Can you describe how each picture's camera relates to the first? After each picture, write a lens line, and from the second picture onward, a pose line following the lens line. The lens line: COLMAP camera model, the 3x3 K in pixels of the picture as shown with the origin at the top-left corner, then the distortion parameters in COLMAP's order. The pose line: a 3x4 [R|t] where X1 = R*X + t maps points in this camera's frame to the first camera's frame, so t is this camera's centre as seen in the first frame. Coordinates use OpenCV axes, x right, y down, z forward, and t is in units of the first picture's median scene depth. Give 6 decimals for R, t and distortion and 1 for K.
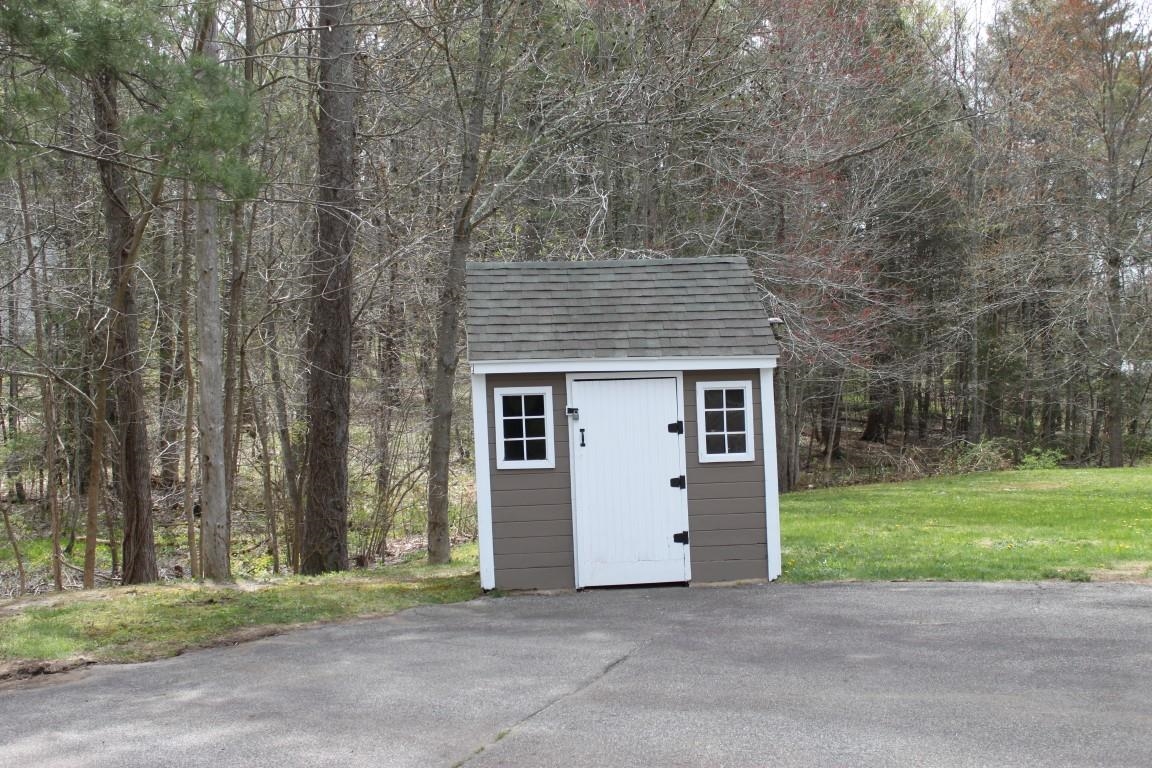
lens RADIAL K [[1212.1, 0, 576.0], [0, 1212.1, 384.0], [0, 0, 1]] dist [0.004160, 0.006794]
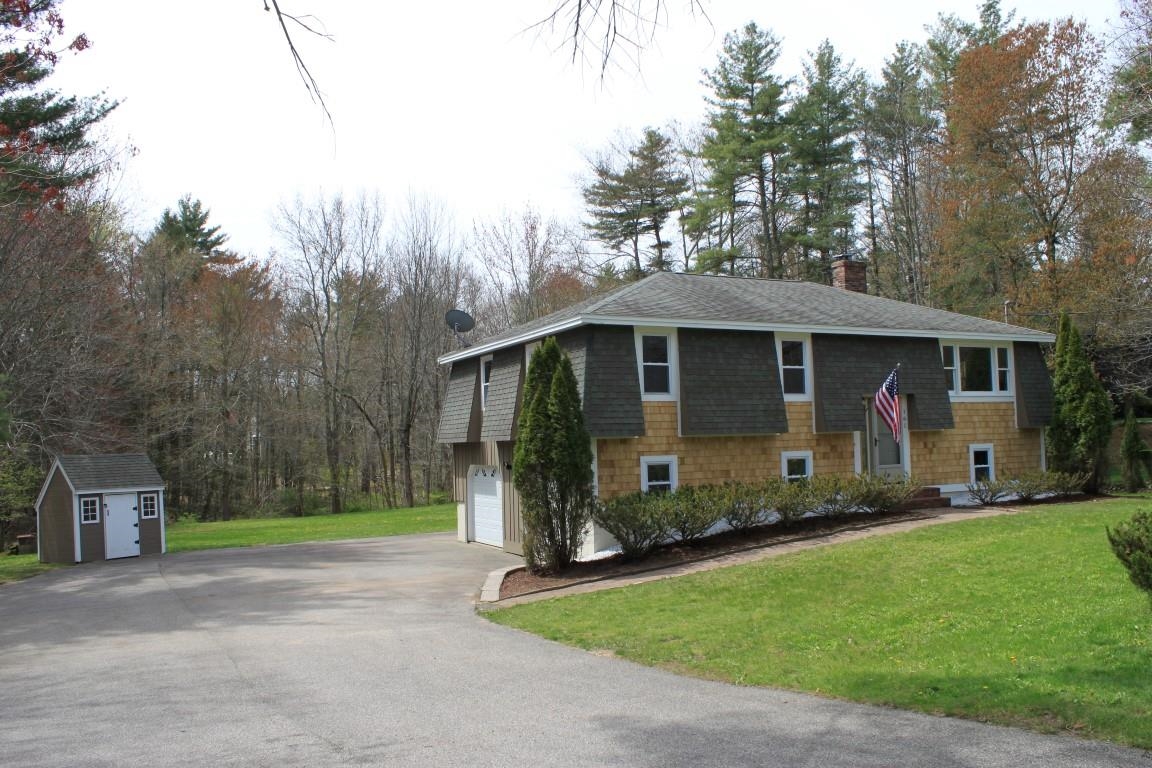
lens RADIAL K [[985.9, 0, 576.0], [0, 985.9, 384.0], [0, 0, 1]] dist [-0.151669, 0.166139]
pose [[0.700433, 0.043727, 0.712377, -0.943100], [0.013649, 0.997118, -0.074625, -0.089893], [-0.713587, 0.061993, 0.697818, -1.683696]]
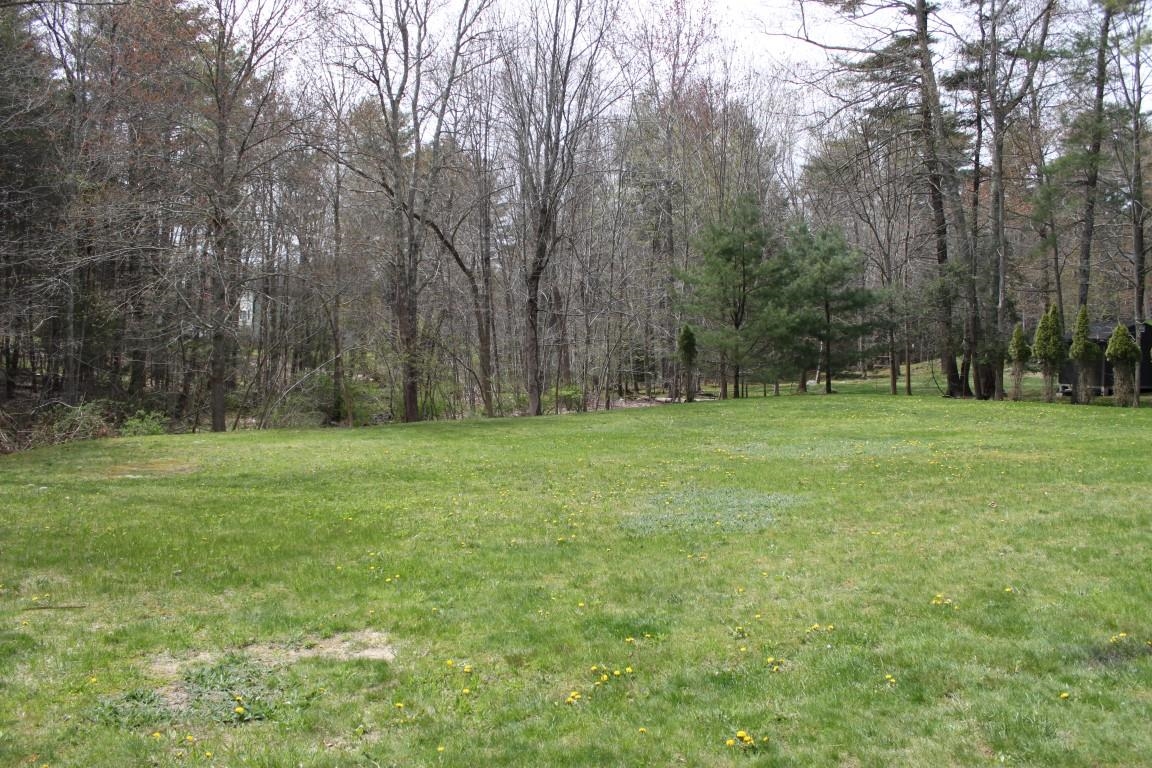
lens RADIAL K [[985.9, 0, 576.0], [0, 985.9, 384.0], [0, 0, 1]] dist [-0.151669, 0.166139]
pose [[0.686836, -0.007723, 0.726771, 0.243185], [-0.021902, 0.999269, 0.031318, 0.005089], [-0.726482, -0.037428, 0.686165, 0.859398]]
